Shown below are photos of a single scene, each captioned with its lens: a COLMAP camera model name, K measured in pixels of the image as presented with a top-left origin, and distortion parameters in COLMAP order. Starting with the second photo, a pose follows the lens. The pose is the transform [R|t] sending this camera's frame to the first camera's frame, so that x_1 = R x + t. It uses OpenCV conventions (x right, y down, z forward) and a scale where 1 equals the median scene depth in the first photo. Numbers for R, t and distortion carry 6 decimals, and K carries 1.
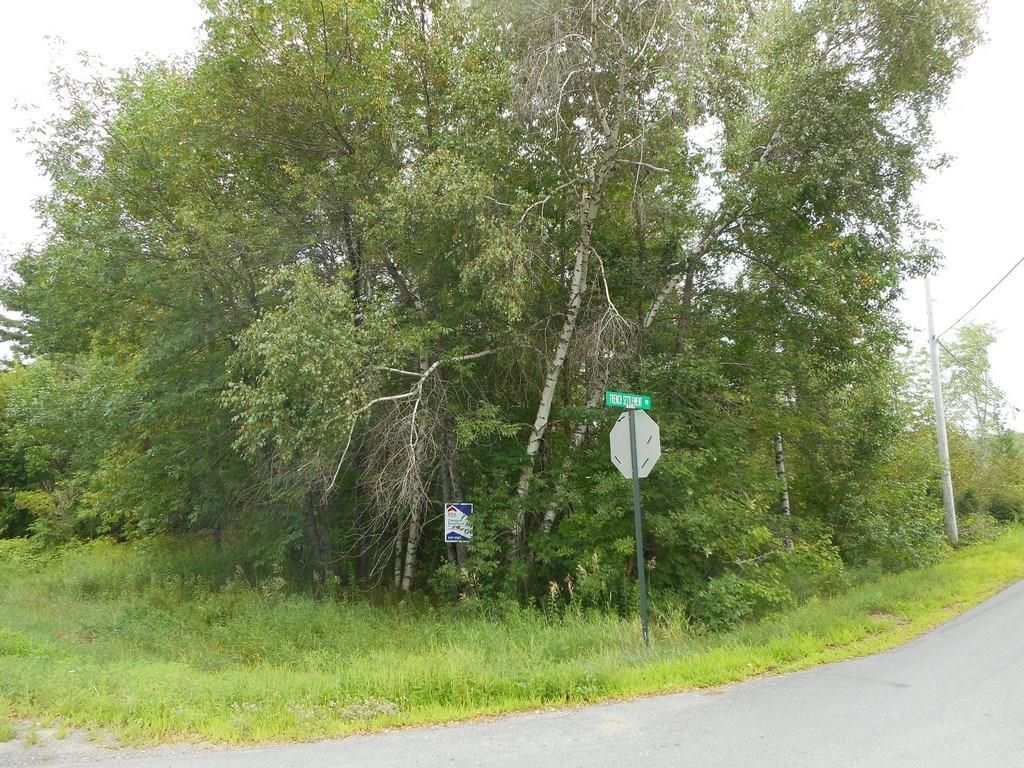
lens RADIAL K [[770.8, 0, 508.6], [0, 770.8, 381.7], [0, 0, 1]] dist [0.012755, -0.012079]
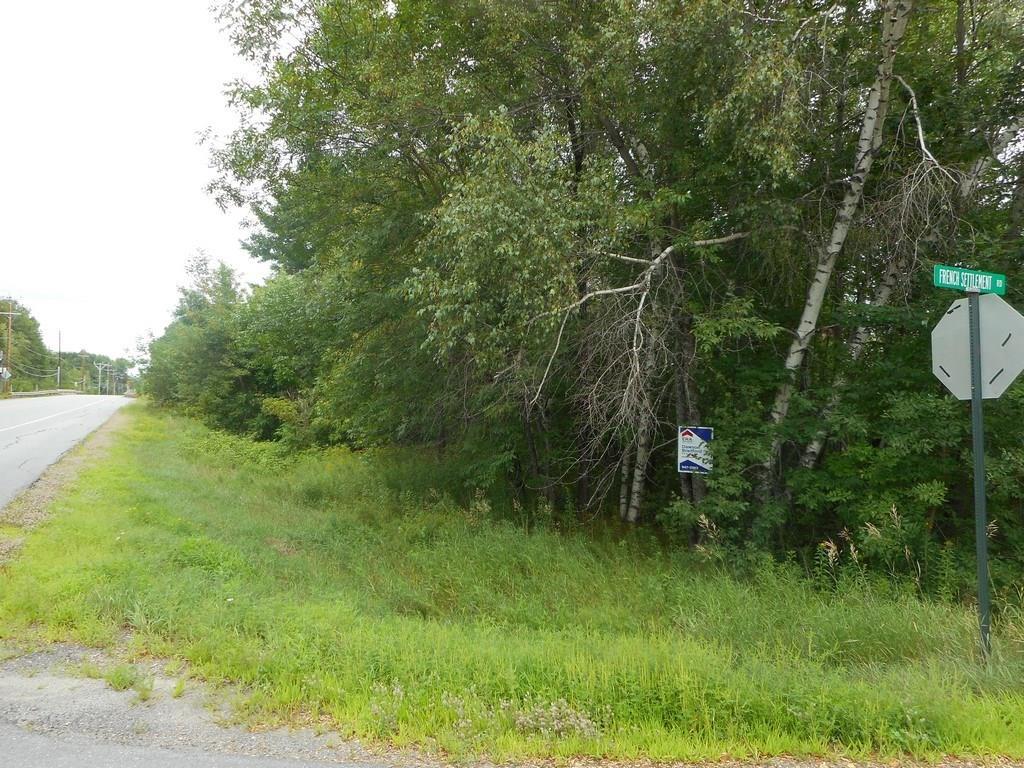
lens RADIAL K [[770.8, 0, 508.6], [0, 770.8, 381.7], [0, 0, 1]] dist [0.012755, -0.012079]
pose [[0.954476, 0.025359, -0.297207, -0.013695], [0.004520, 0.995036, 0.099415, 0.031858], [0.298253, -0.096233, 0.949623, 0.190851]]
